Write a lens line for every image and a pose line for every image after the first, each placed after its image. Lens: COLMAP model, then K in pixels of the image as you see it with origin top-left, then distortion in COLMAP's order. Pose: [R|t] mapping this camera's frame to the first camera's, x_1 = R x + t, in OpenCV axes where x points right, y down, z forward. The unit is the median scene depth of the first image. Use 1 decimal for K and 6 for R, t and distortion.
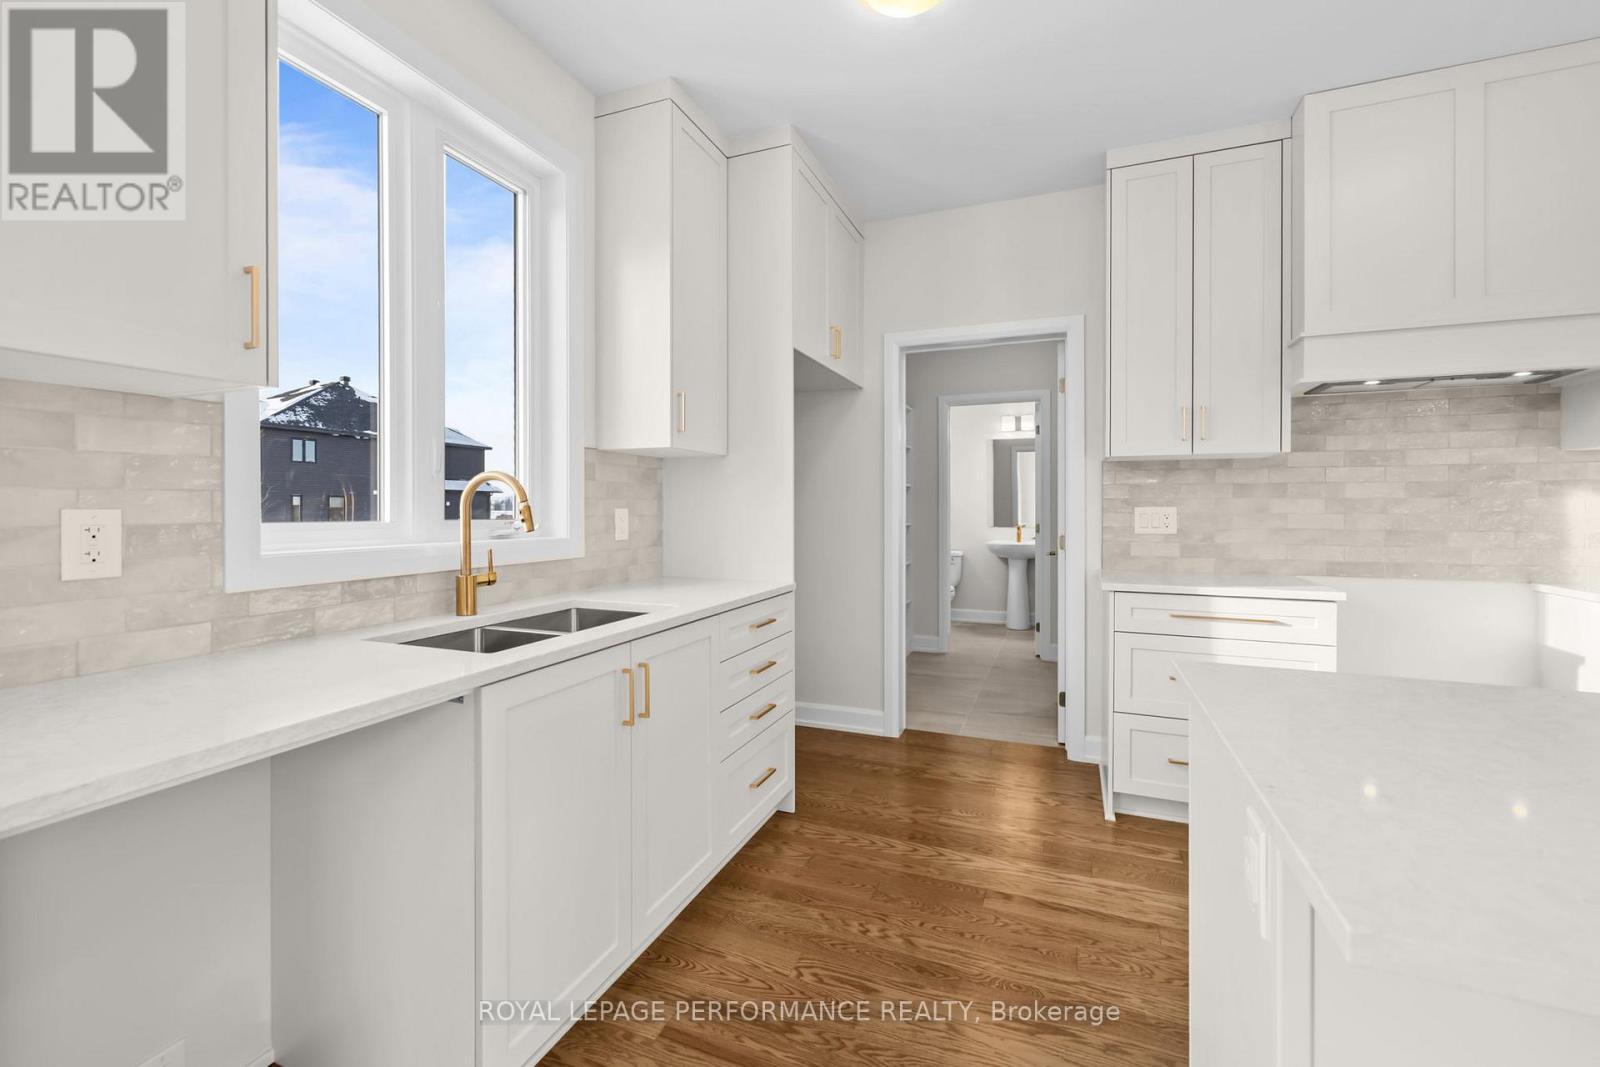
lens RADIAL K [[675.8, 0, 792.5], [0, 675.8, 510.0], [0, 0, 1]] dist [0.000623, 0.000093]
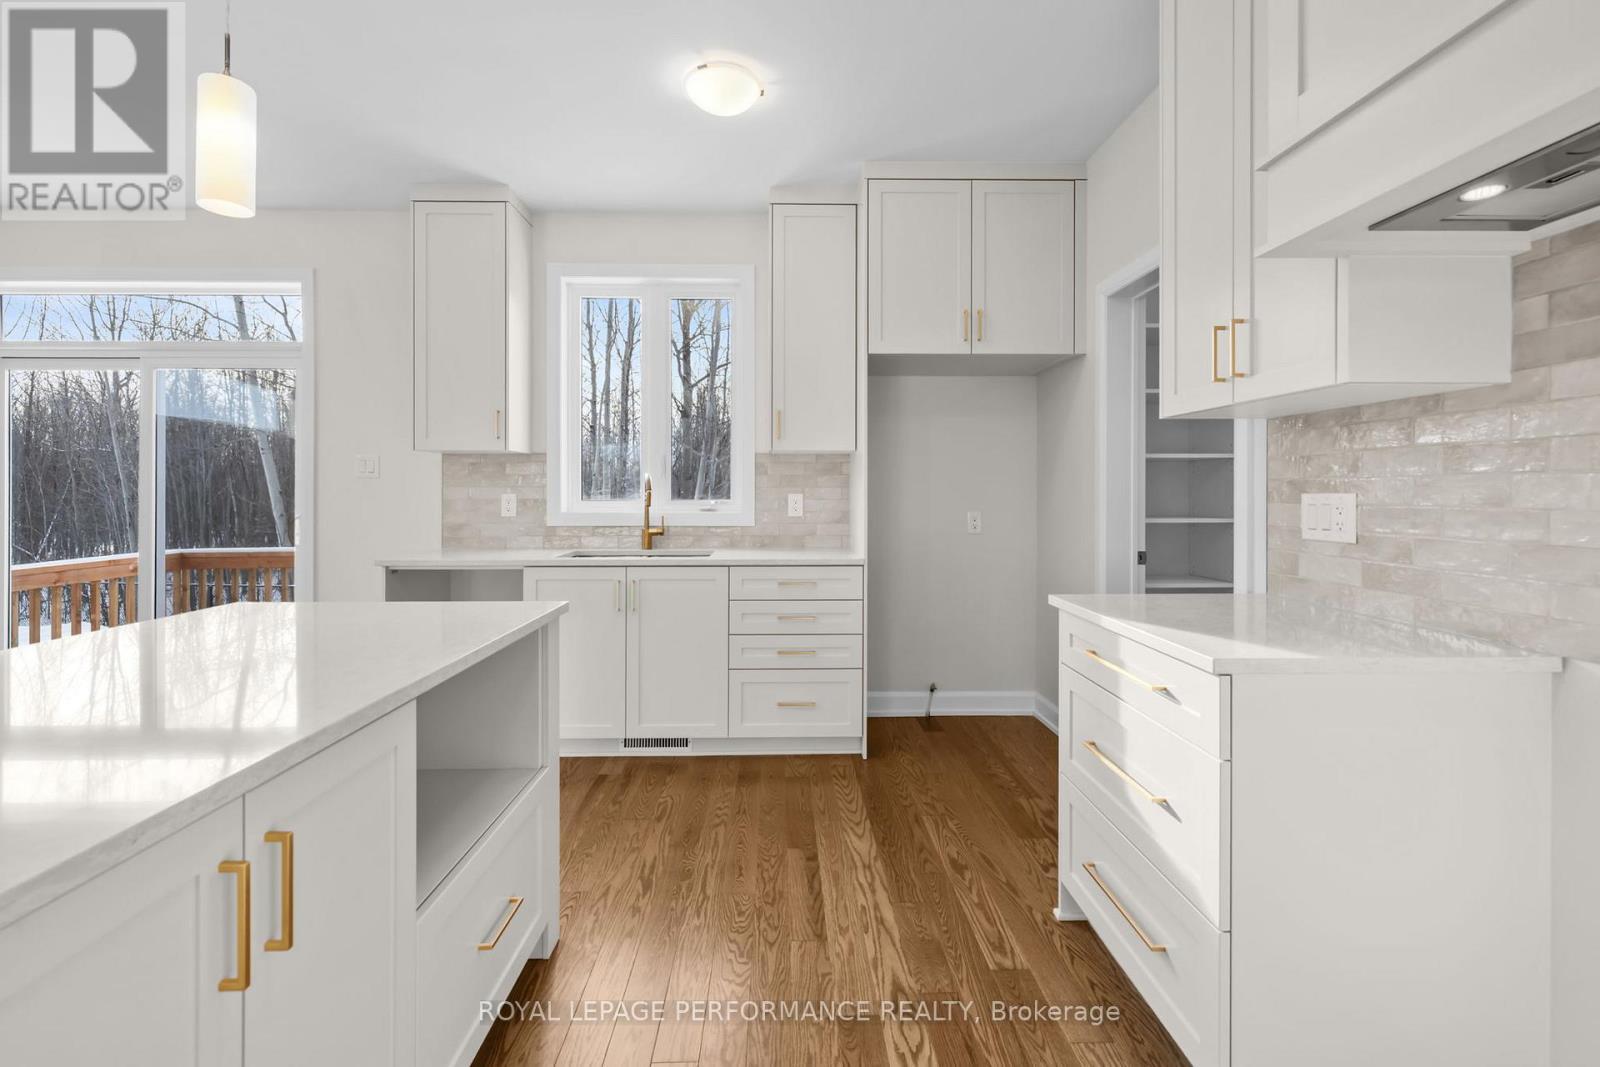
lens RADIAL K [[686.5, 0, 791.0], [0, 686.5, 492.9], [0, 0, 1]] dist [0.002426, 0.000196]
pose [[0.391269, 0.000866, -0.920276, 1.017574], [-0.003142, 0.999995, -0.000394, -0.003352], [0.920271, 0.003046, 0.391269, 0.425287]]
